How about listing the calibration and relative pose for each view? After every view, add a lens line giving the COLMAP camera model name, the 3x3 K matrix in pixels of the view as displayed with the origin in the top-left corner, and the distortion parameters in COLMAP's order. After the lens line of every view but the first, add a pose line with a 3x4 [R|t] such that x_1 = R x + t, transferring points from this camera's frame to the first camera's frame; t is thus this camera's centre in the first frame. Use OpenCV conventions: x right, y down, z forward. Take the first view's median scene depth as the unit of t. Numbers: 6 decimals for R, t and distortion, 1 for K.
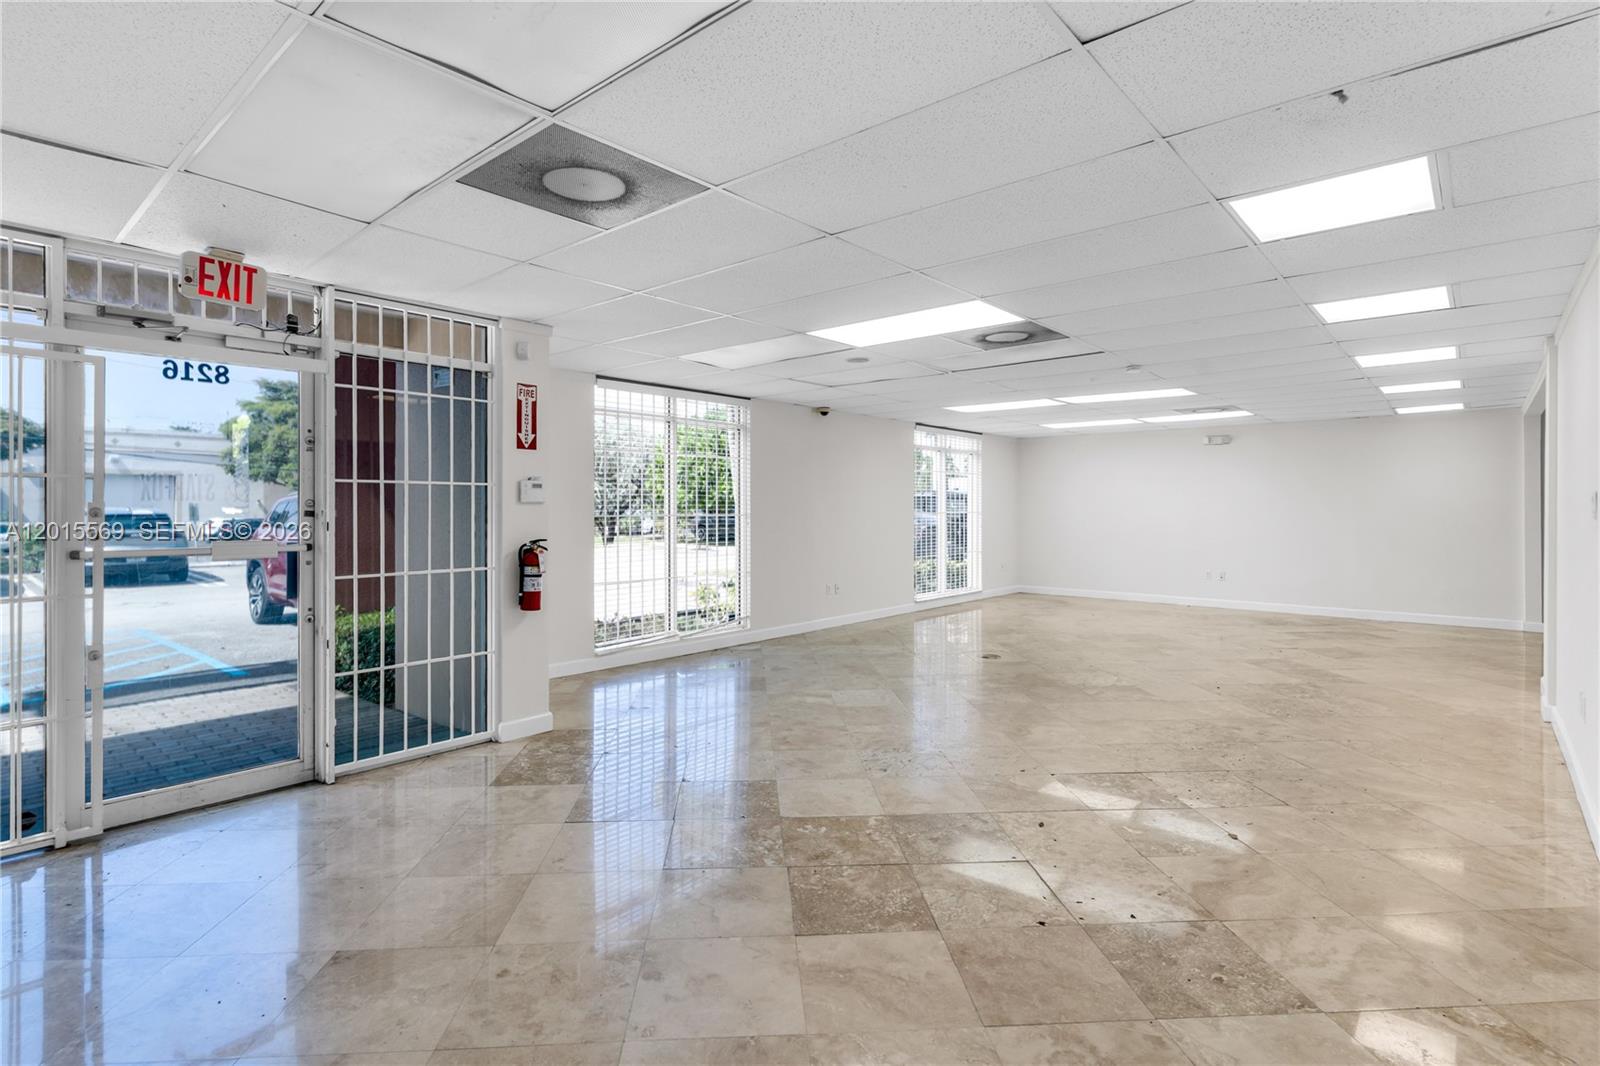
lens RADIAL K [[797.4, 0, 797.0], [0, 797.4, 516.5], [0, 0, 1]] dist [0.000620, 0.000738]
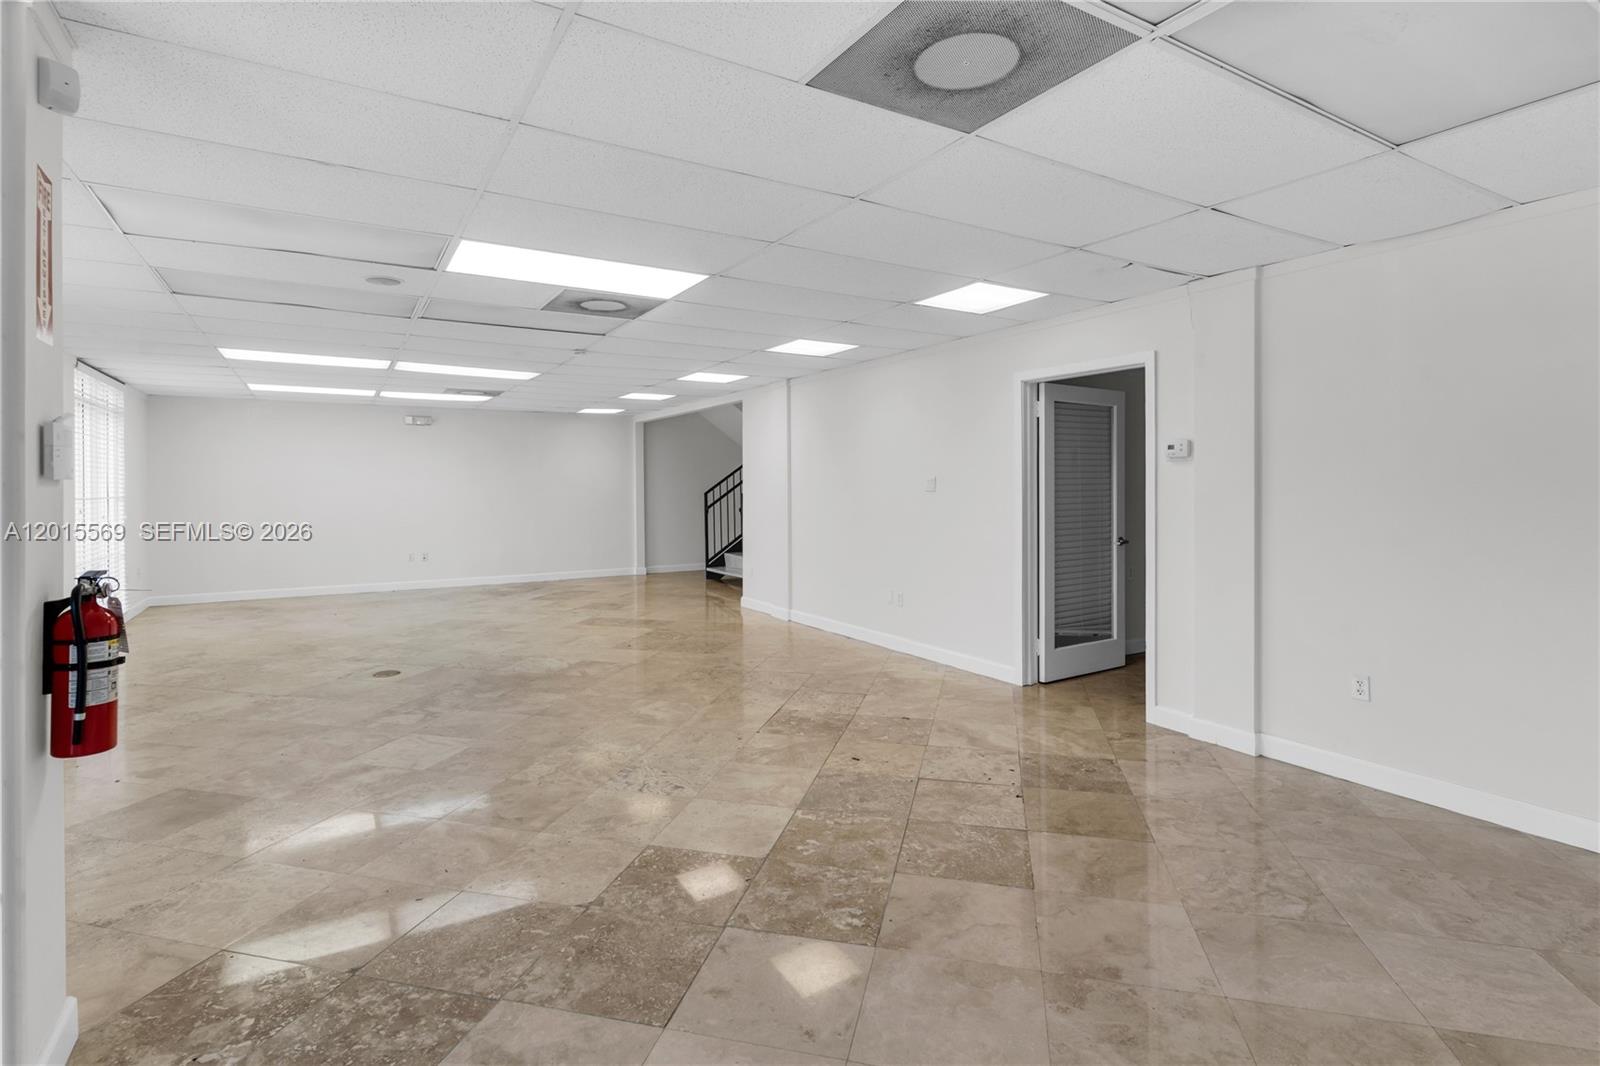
lens RADIAL K [[797.4, 0, 800.8], [0, 797.4, 490.0], [0, 0, 1]] dist [0.000620, 0.000738]
pose [[0.292896, -0.009331, 0.956099, -0.807071], [0.019928, 0.999795, 0.003652, -0.010613], [-0.955936, 0.017984, 0.293022, 0.715433]]
